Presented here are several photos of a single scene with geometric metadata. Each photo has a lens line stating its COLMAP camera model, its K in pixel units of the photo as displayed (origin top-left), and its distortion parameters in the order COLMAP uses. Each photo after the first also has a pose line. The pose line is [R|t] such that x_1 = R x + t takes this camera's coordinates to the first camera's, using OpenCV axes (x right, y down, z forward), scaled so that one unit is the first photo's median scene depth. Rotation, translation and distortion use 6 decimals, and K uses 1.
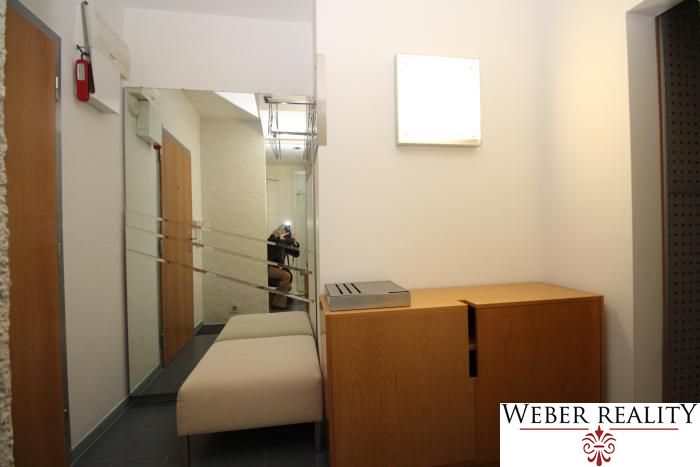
lens RADIAL K [[326.8, 0, 350.3], [0, 326.8, 232.8], [0, 0, 1]] dist [-0.031694, -0.001664]
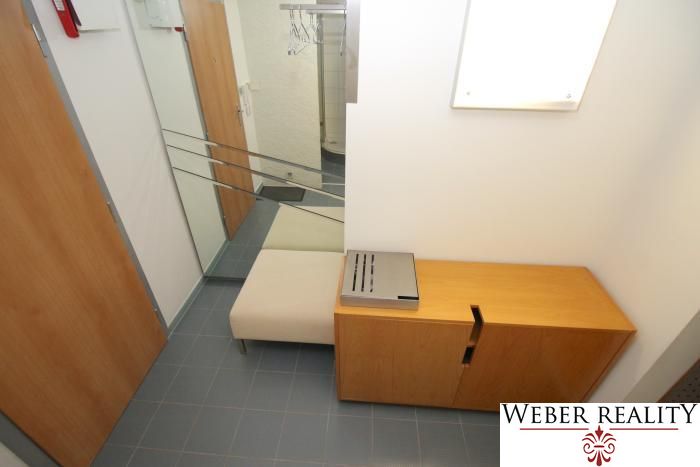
lens RADIAL K [[326.8, 0, 350.3], [0, 326.8, 233.2], [0, 0, 1]] dist [-0.031694, -0.001664]
pose [[0.972623, 0.156798, -0.171520, 0.087940], [-0.034572, 0.827487, 0.560420, -0.421811], [0.229804, -0.539148, 0.810253, 0.187157]]
